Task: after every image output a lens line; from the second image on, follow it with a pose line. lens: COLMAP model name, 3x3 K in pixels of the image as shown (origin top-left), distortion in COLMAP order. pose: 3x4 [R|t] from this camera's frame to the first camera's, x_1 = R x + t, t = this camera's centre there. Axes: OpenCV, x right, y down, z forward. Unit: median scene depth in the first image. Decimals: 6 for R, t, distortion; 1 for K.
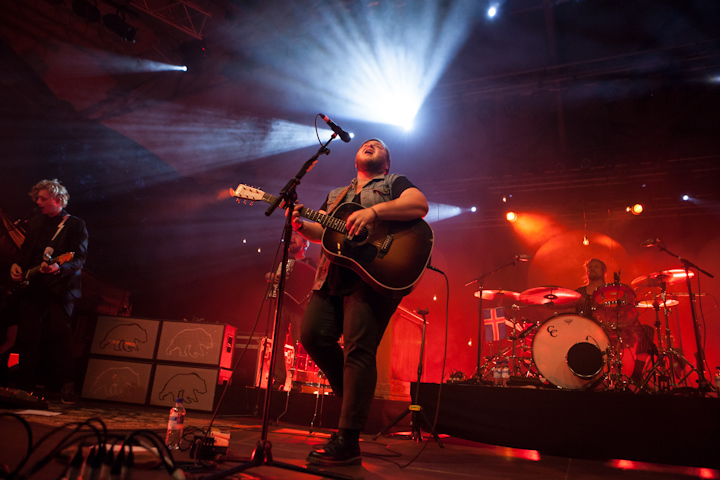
lens RADIAL K [[496.5, 0, 357.1], [0, 496.5, 258.0], [0, 0, 1]] dist [-0.037217, 0.007118]
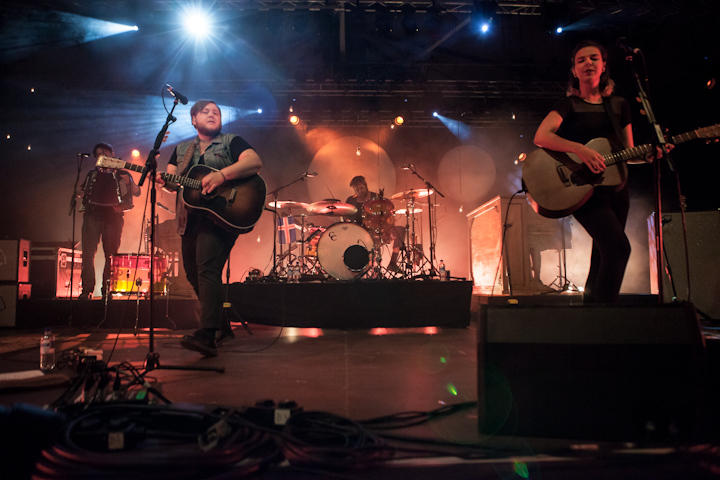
lens RADIAL K [[496.5, 0, 357.1], [0, 496.5, 258.0], [0, 0, 1]] dist [-0.037217, 0.007118]
pose [[0.903568, -0.052959, 0.425160, -0.084271], [-0.042777, 0.976221, 0.212513, -0.065280], [-0.426304, -0.210207, 0.879817, -0.140919]]
